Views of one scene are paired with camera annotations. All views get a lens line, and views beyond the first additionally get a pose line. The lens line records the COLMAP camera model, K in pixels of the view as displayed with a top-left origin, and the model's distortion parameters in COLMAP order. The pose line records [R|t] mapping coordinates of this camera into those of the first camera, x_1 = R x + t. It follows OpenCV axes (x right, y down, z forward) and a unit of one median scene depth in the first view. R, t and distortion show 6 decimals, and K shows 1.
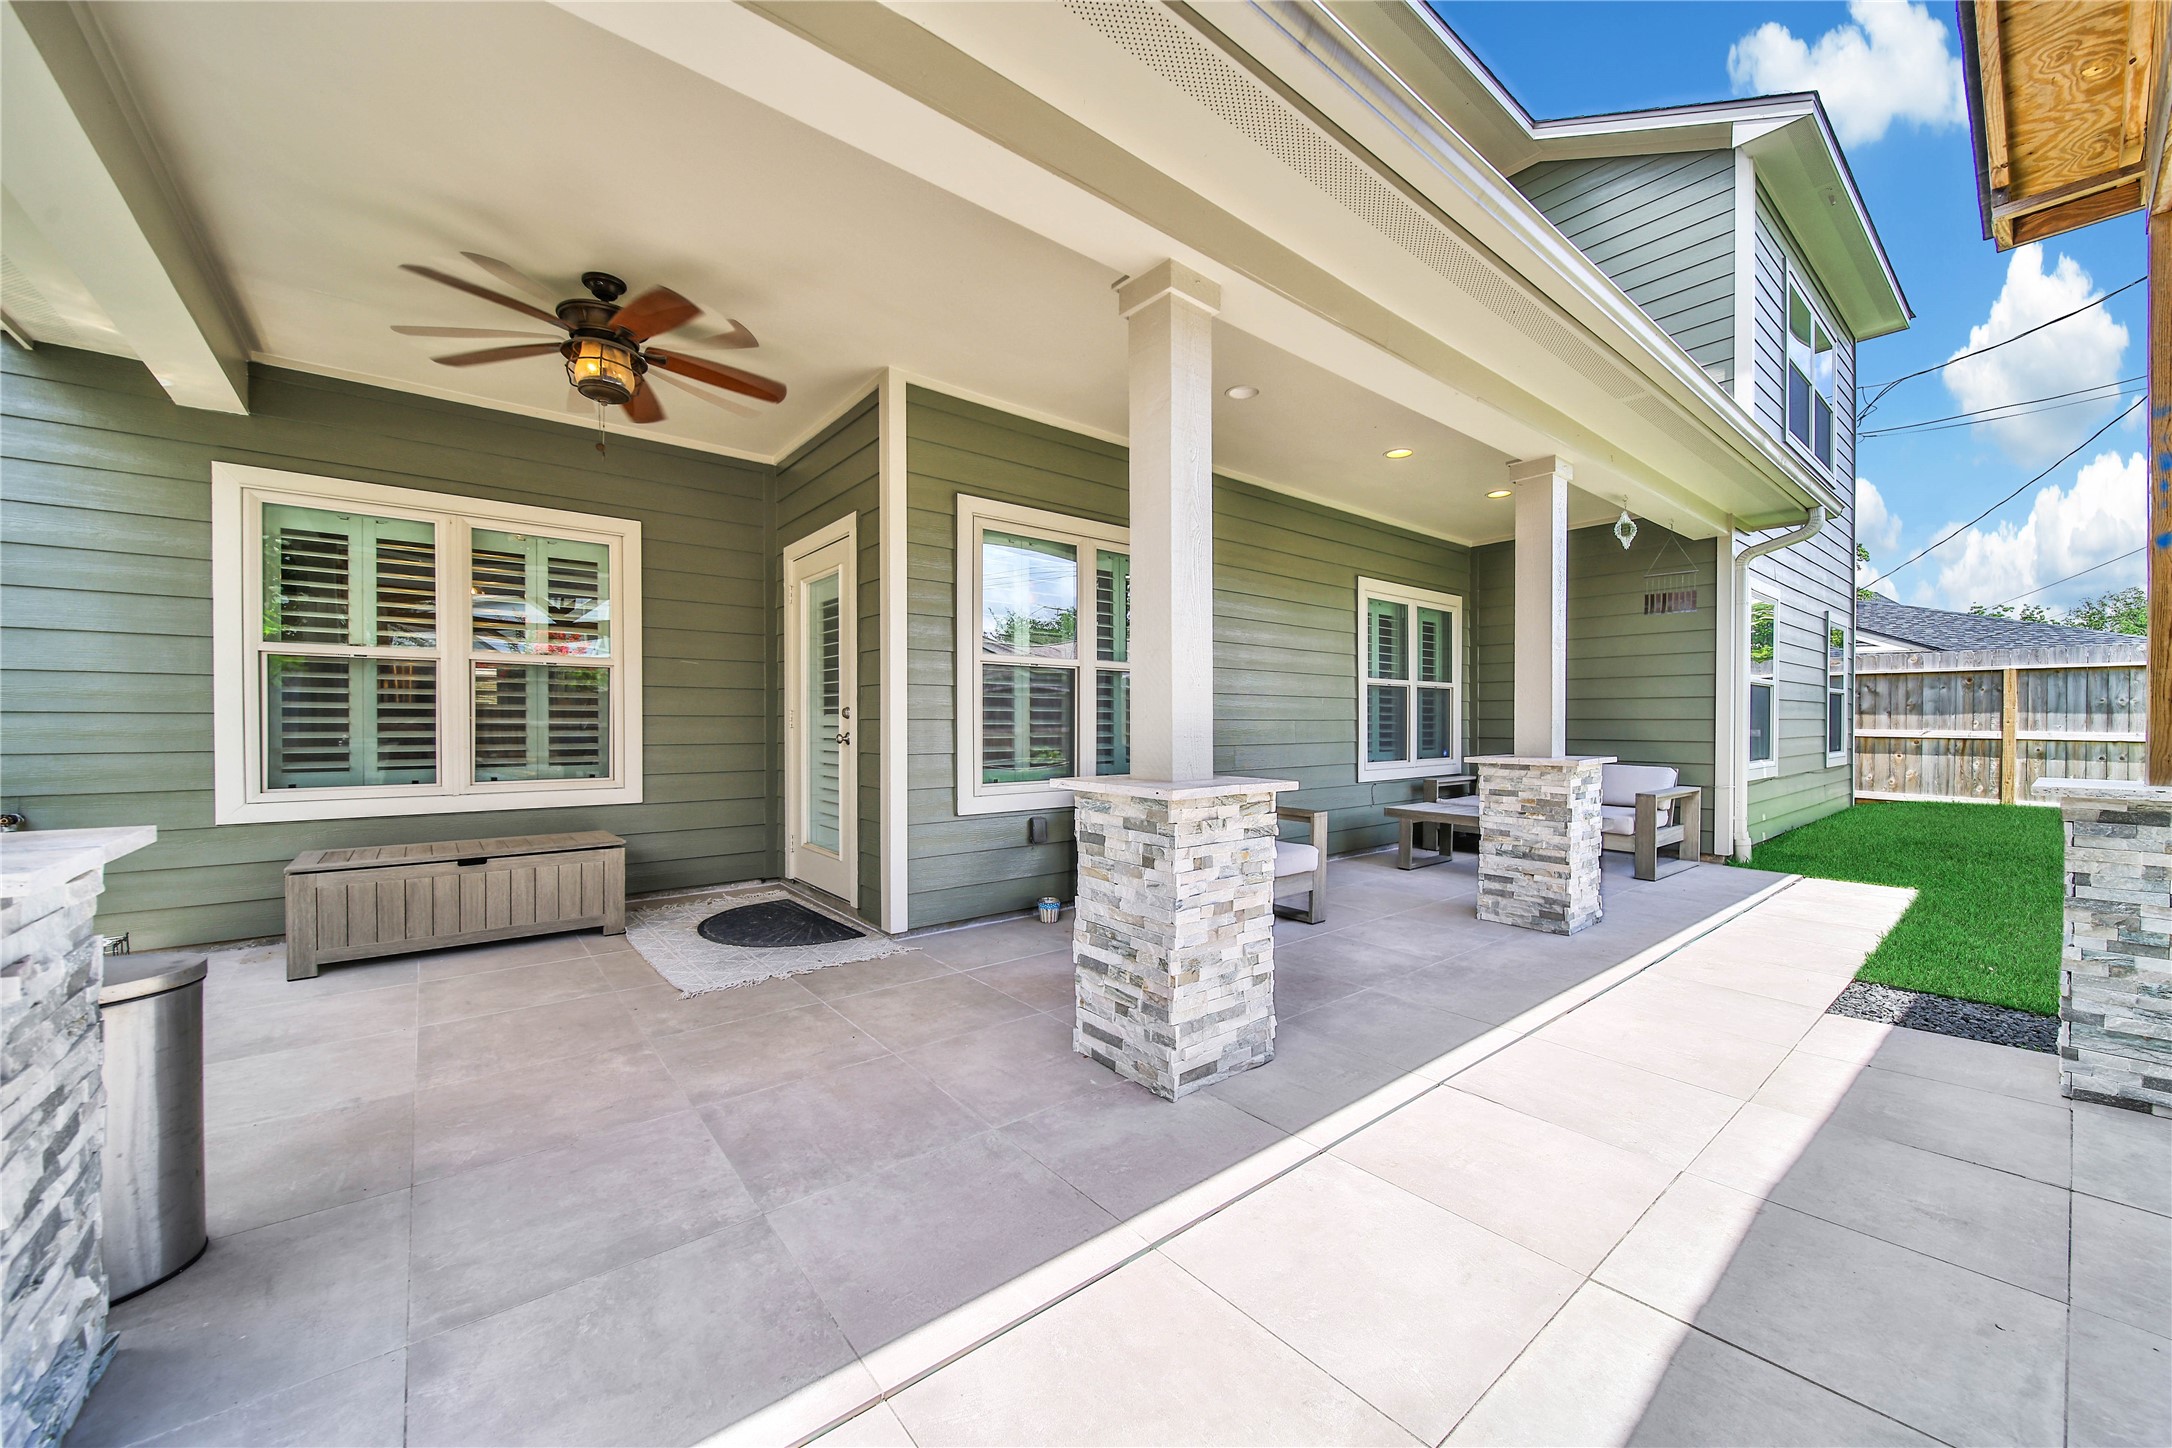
lens RADIAL K [[813.4, 0, 1155.5], [0, 813.4, 726.8], [0, 0, 1]] dist [-0.000184, -0.000067]
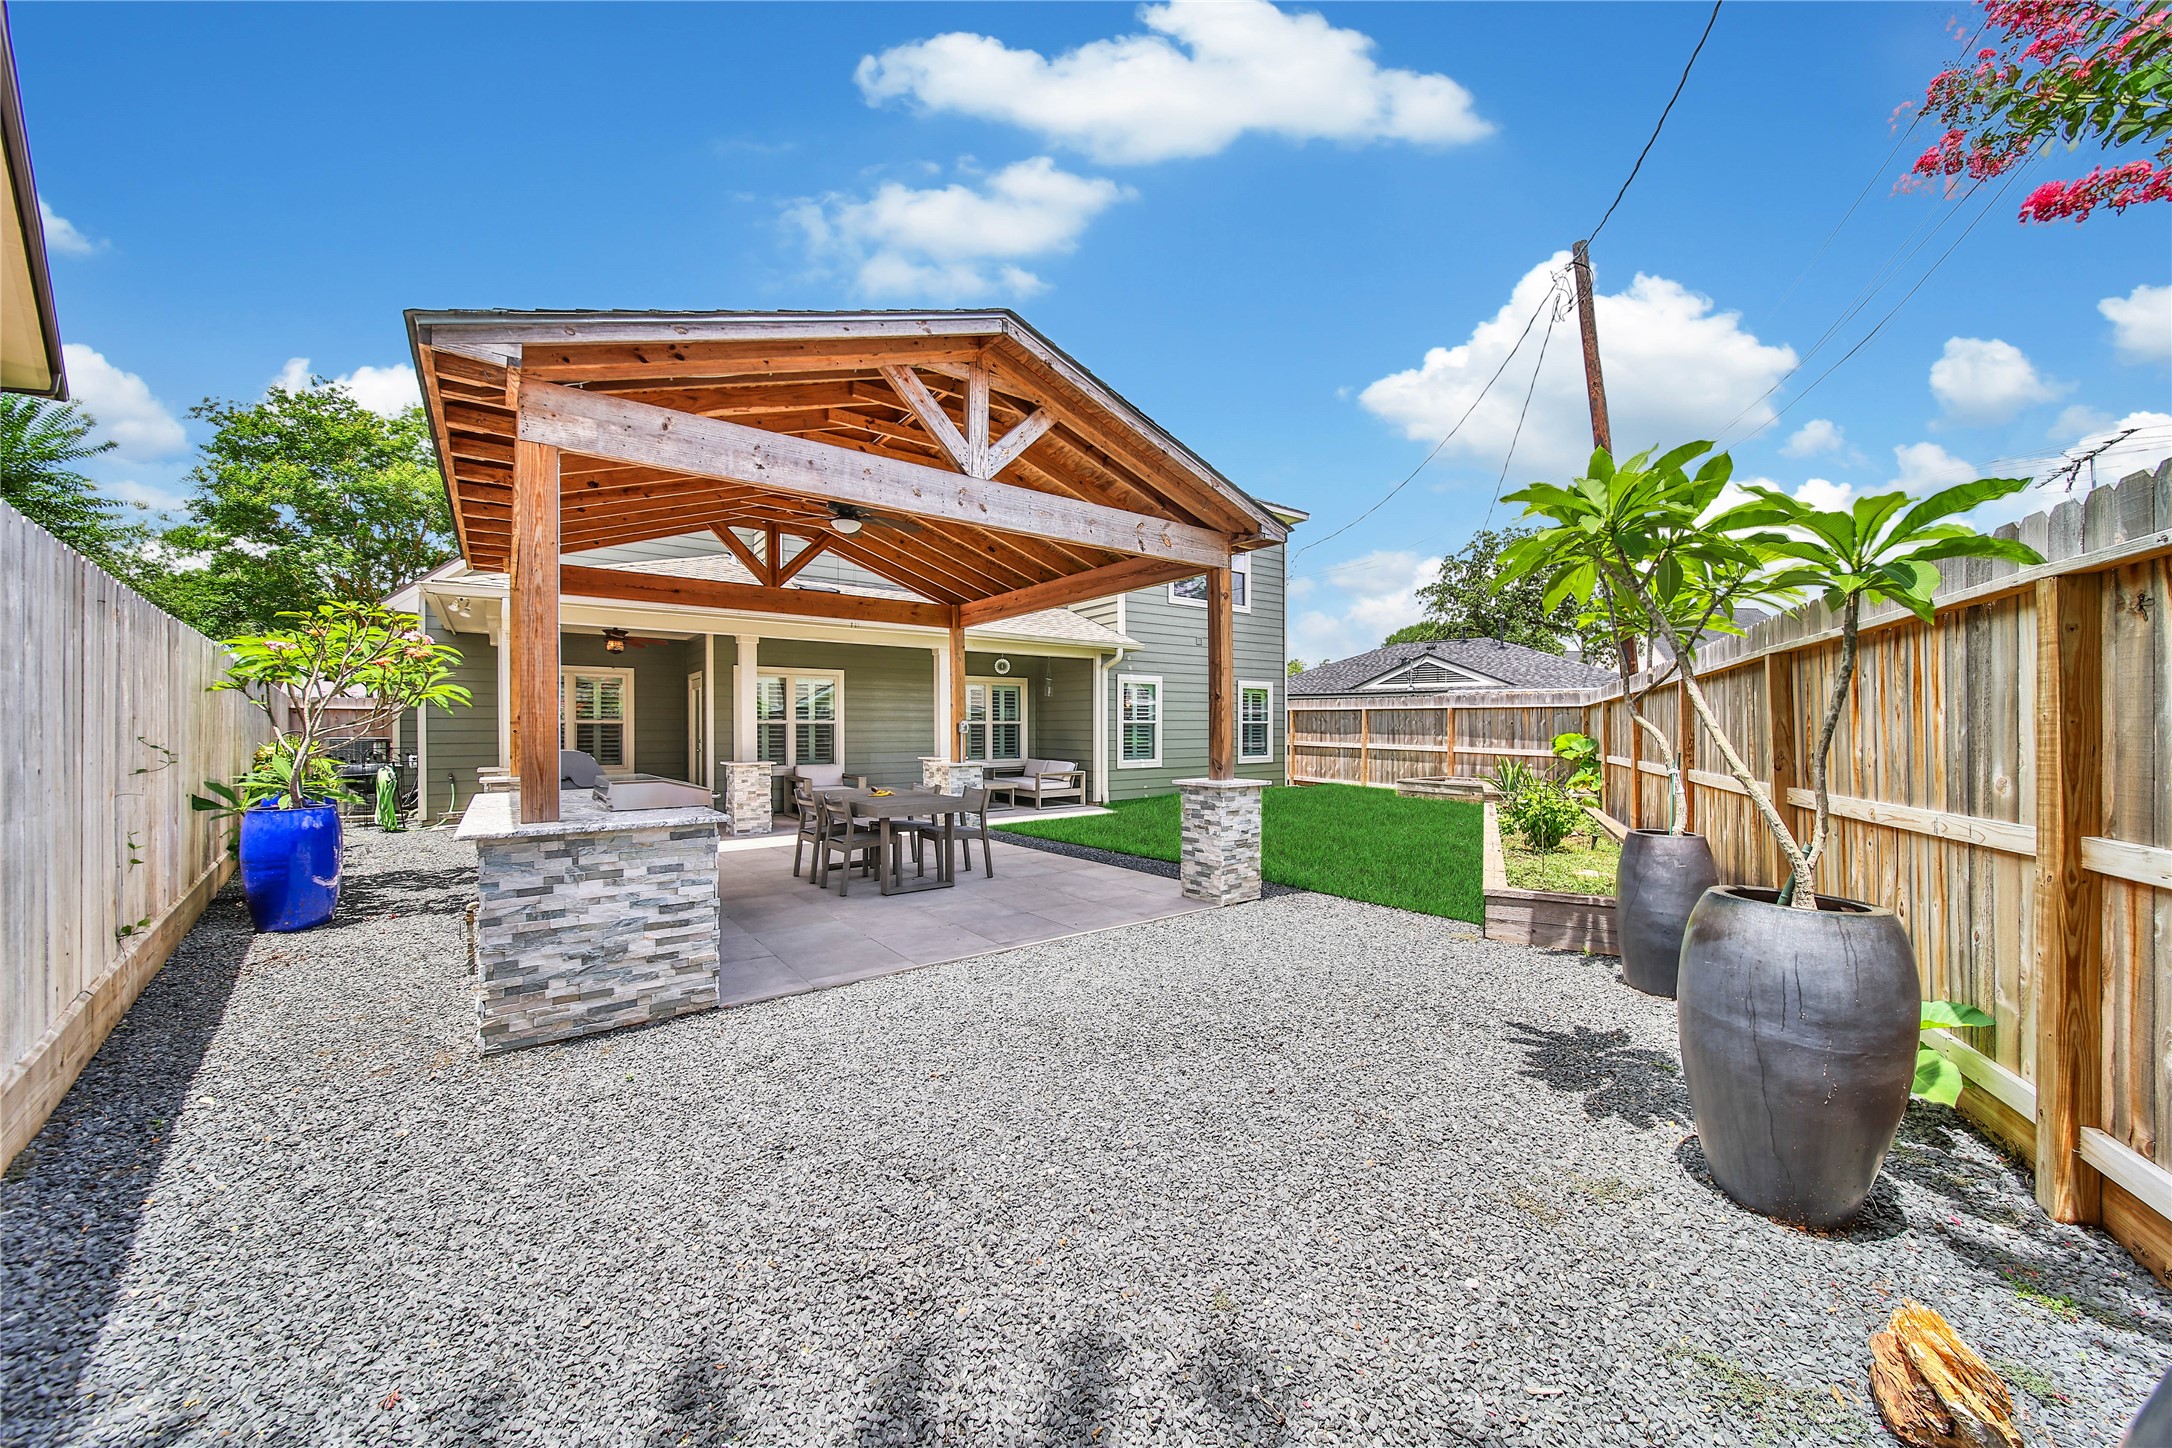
lens RADIAL K [[754.1, 0, 1064.1], [0, 754.1, 724.1], [0, 0, 1]] dist [-0.000179, -0.000062]
pose [[0.995414, -0.004269, -0.095569, 1.132622], [0.003099, 0.999918, -0.012390, -0.040200], [0.095615, 0.012037, 0.995346, -1.485720]]
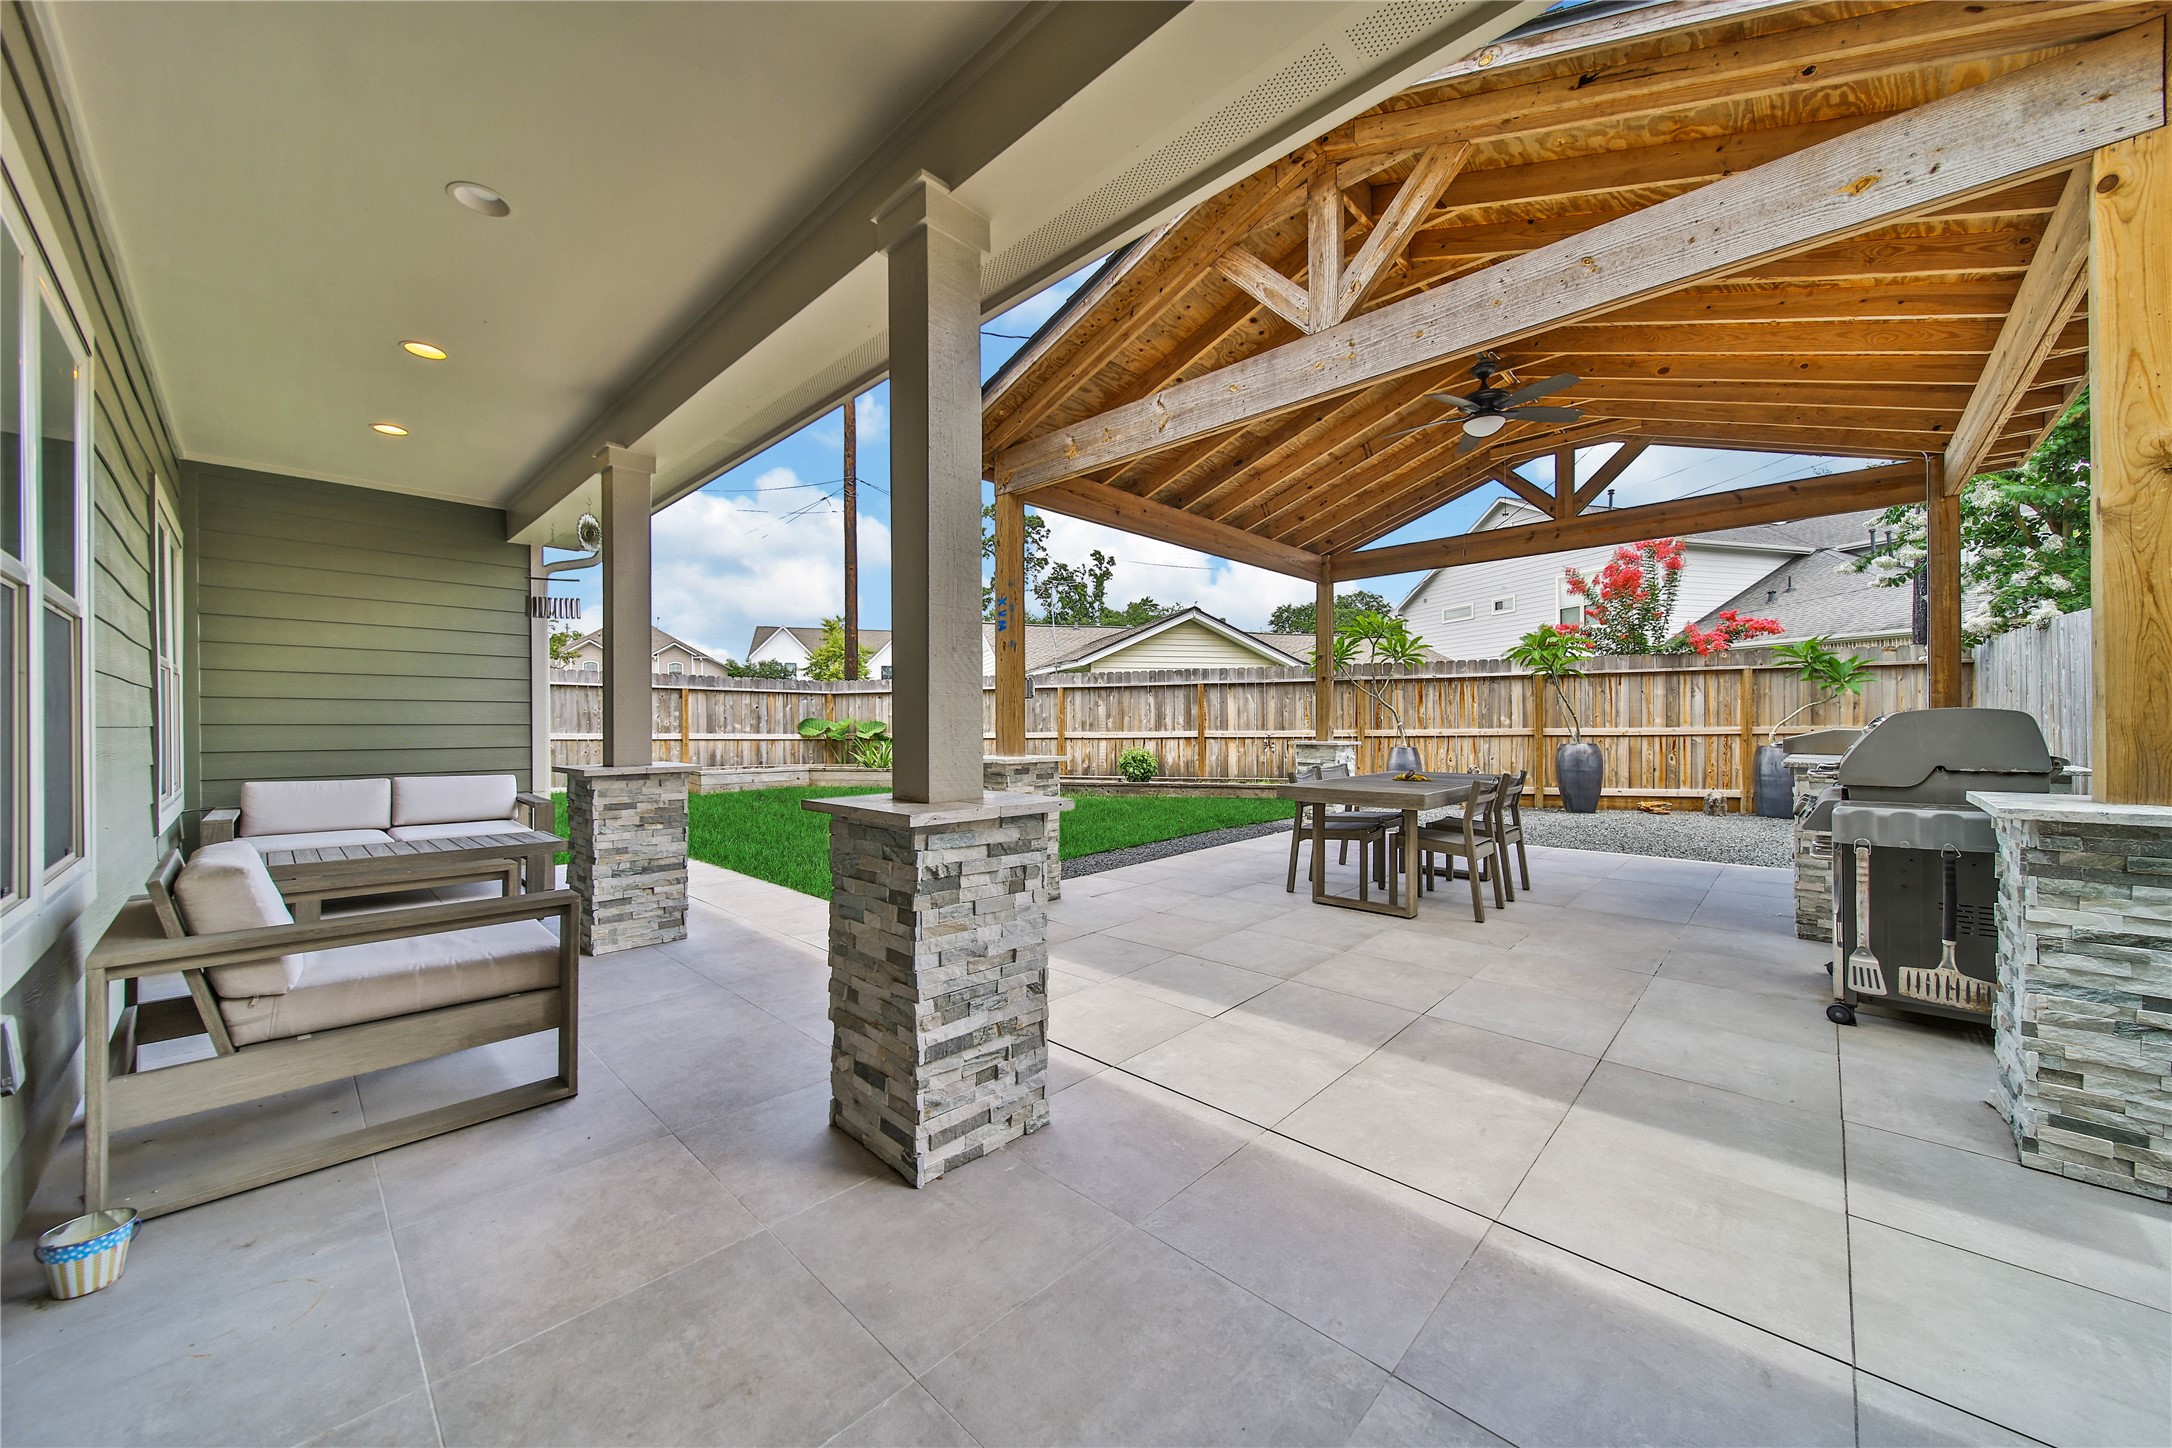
lens RADIAL K [[784.0, 0, 1092.7], [0, 784.0, 729.2], [0, 0, 1]] dist [-0.000997, 0.000047]
pose [[-0.093270, -0.006101, 0.995622, -0.420473], [0.007295, 0.999950, 0.006811, -0.006073], [-0.995614, 0.007899, -0.093221, 0.476374]]
